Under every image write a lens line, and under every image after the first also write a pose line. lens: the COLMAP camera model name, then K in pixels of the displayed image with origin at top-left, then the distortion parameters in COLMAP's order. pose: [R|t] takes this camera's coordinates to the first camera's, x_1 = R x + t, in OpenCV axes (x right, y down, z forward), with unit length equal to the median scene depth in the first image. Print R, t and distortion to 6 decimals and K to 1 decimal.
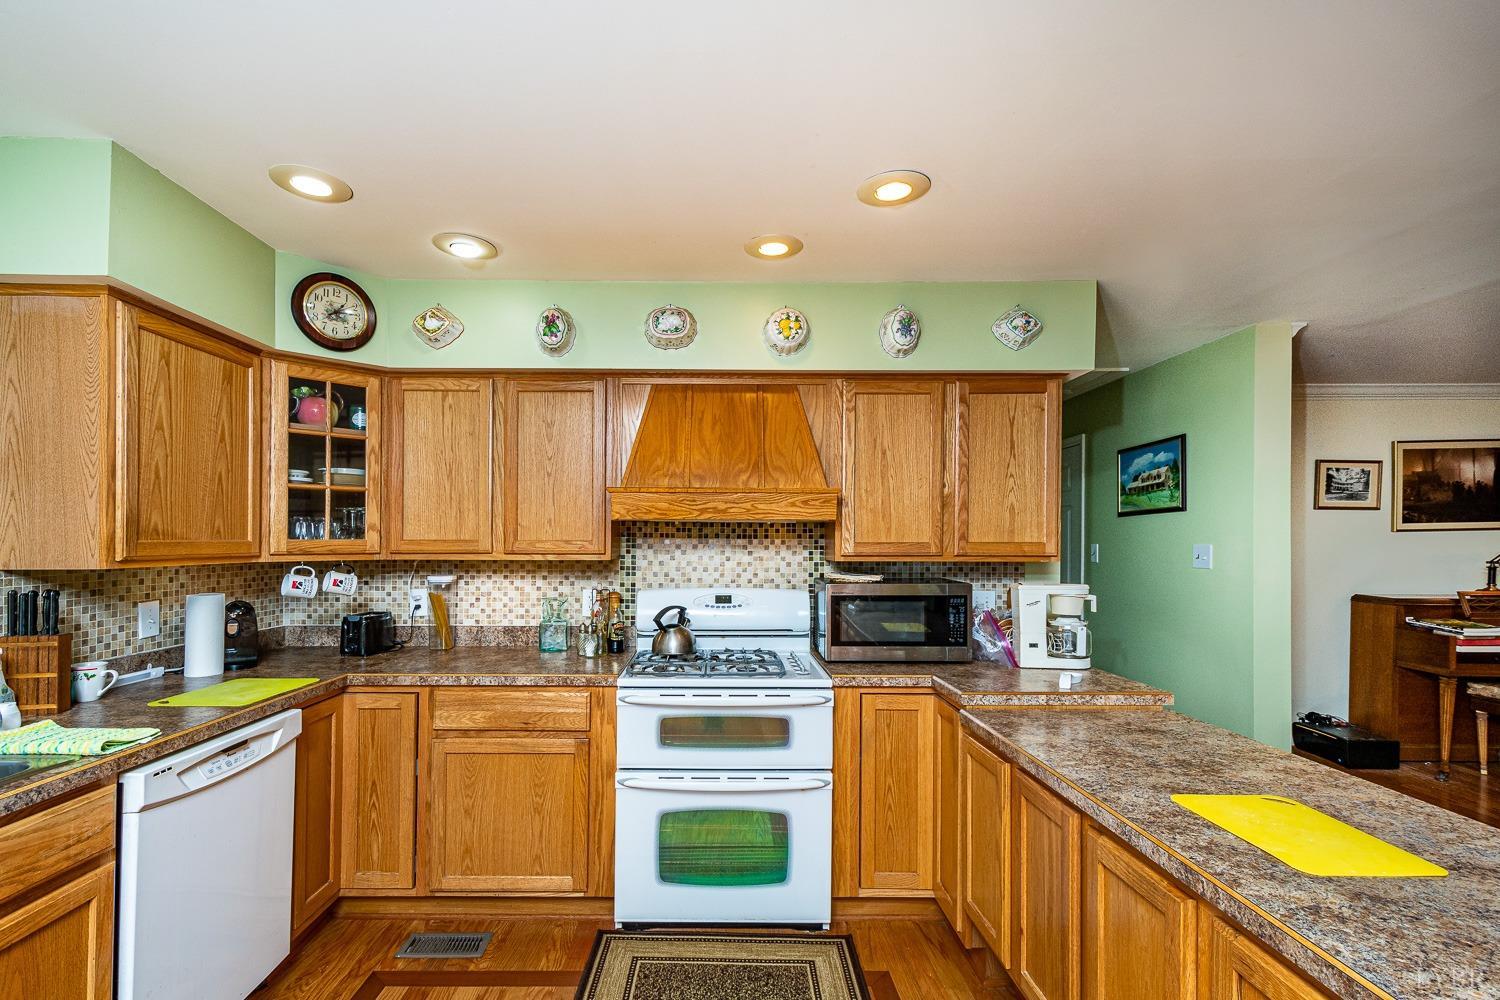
lens RADIAL K [[663.7, 0, 711.5], [0, 663.7, 542.1], [0, 0, 1]] dist [0.013856, -0.004535]
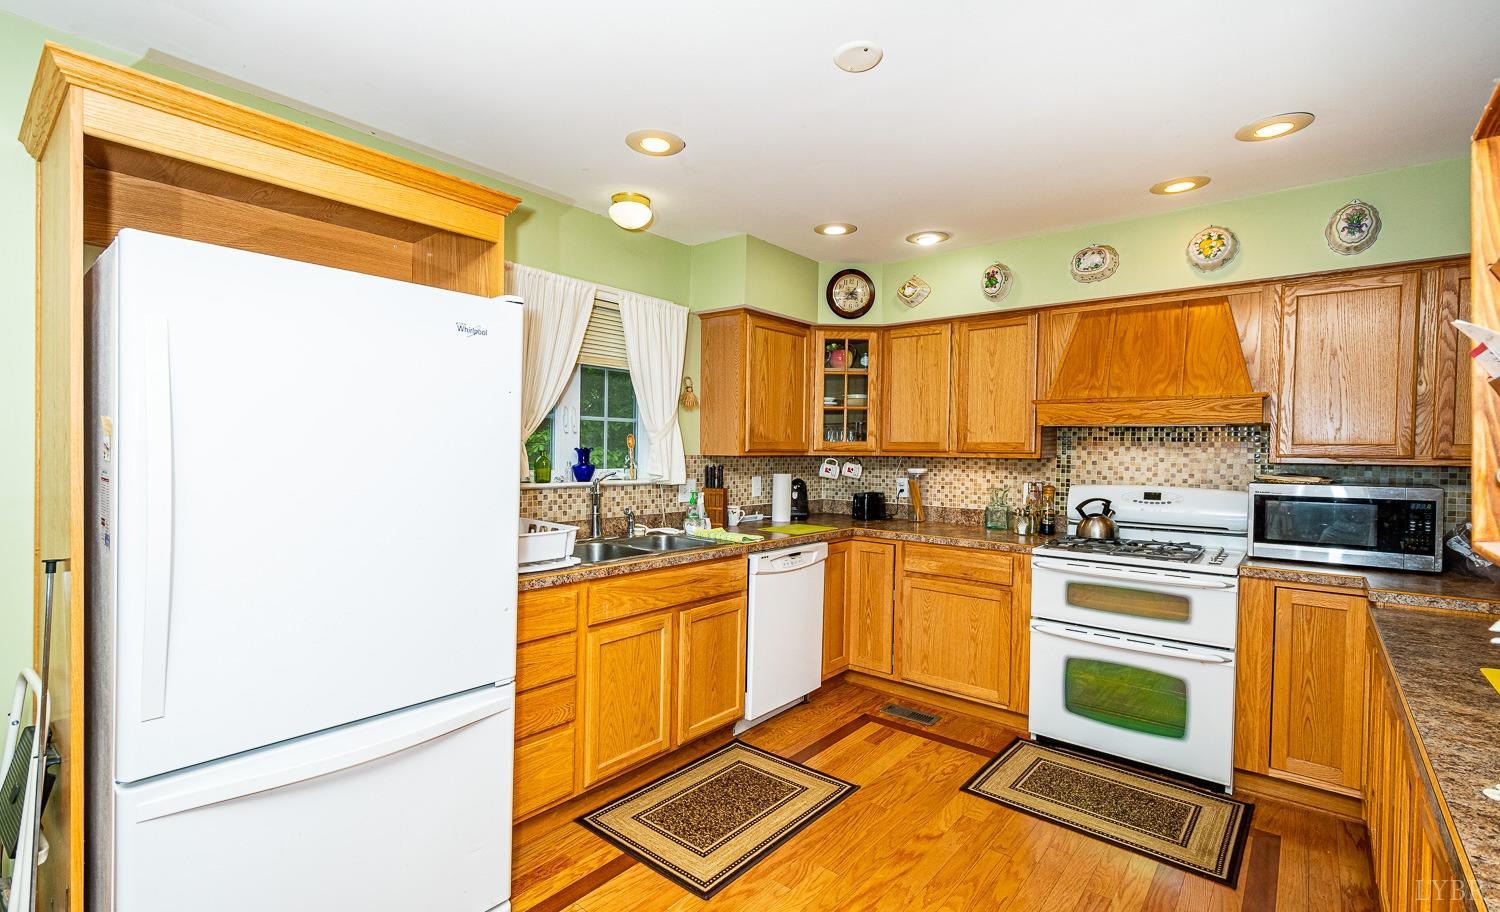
lens RADIAL K [[677.0, 0, 749.3], [0, 677.0, 455.2], [0, 0, 1]] dist [0.020783, 0.000601]
pose [[0.767840, 0.012729, -0.640515, 0.268364], [-0.008083, 0.999915, 0.010182, 0.014002], [0.640590, -0.002641, 0.767878, -0.359260]]
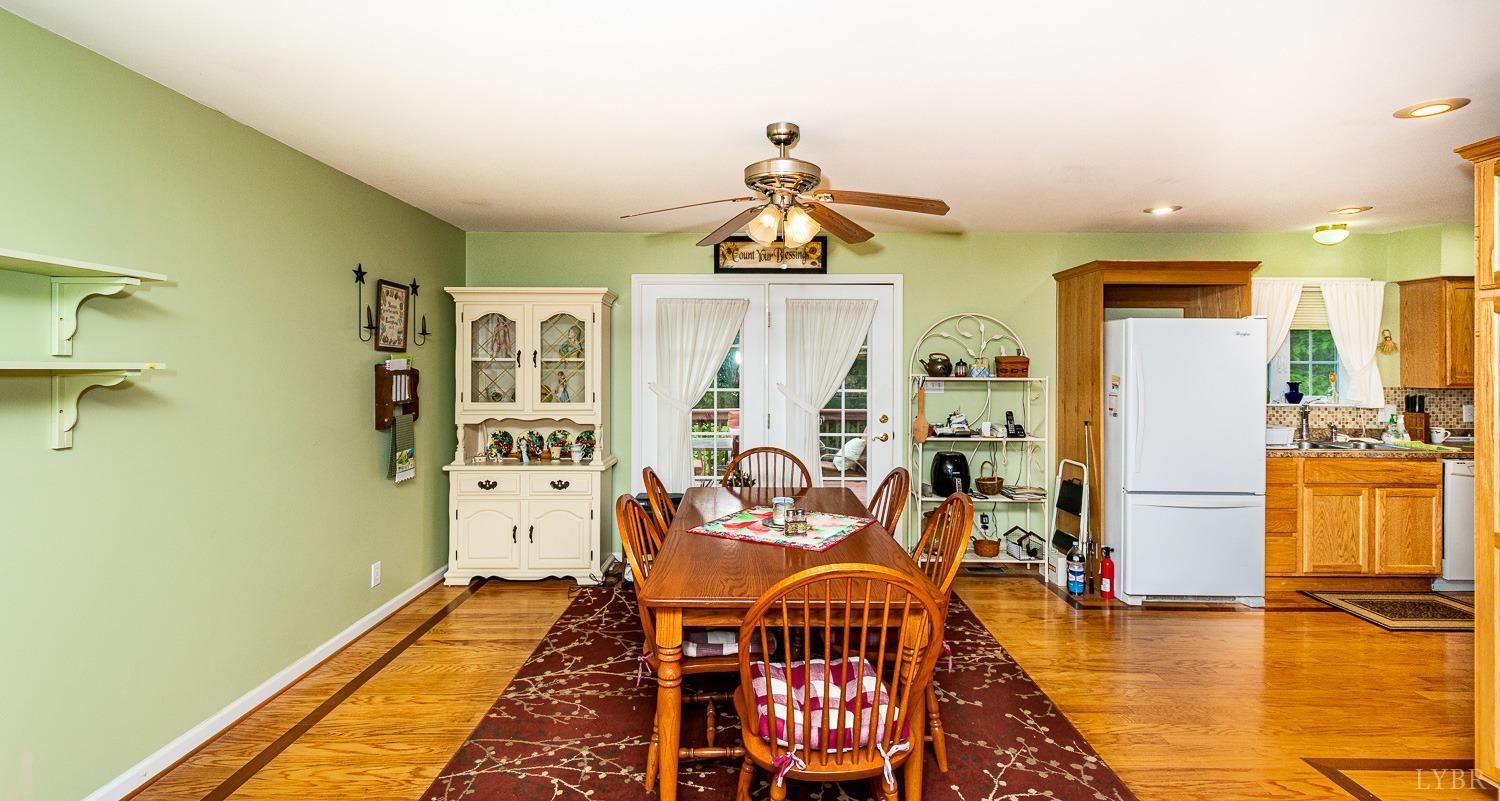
lens RADIAL K [[667.1, 0, 771.2], [0, 667.1, 362.6], [0, 0, 1]] dist [0.006945, -0.000722]
pose [[0.007502, -0.011254, -0.999909, 1.193947], [-0.001987, 0.999935, -0.011269, -0.017068], [0.999970, 0.002072, 0.007479, -1.151572]]
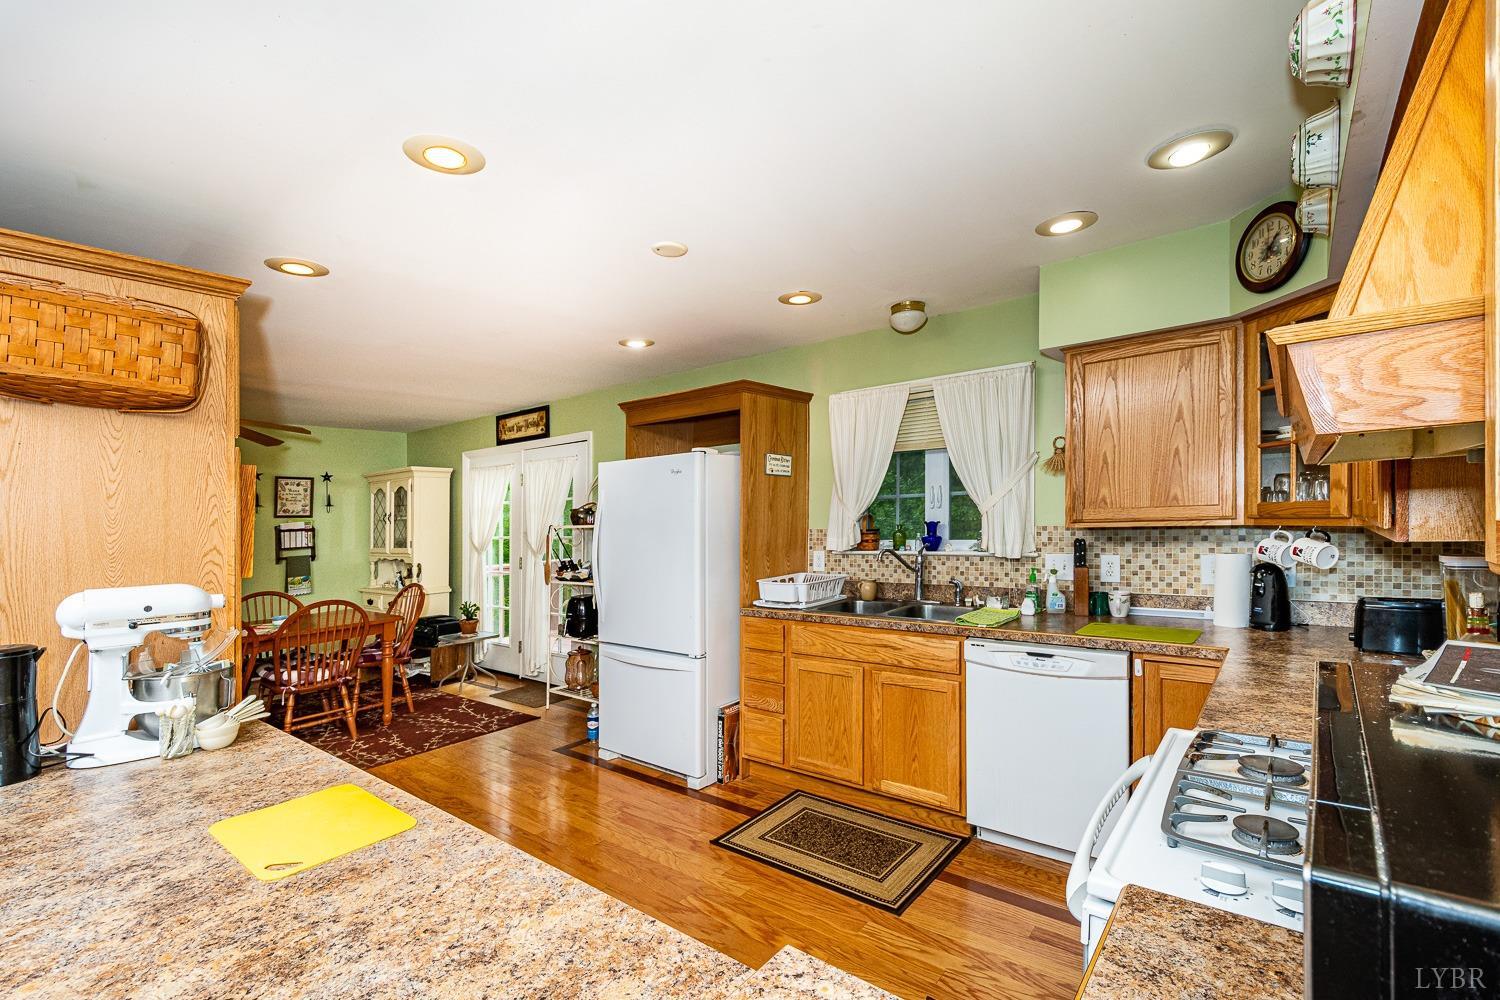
lens RADIAL K [[663.7, 0, 755.4], [0, 663.7, 491.6], [0, 0, 1]] dist [0.013856, -0.004535]
pose [[-0.620940, -0.009366, -0.783802, 0.573625], [0.031397, 0.998829, -0.036809, -0.006725], [0.783229, -0.047465, -0.619919, 1.042442]]
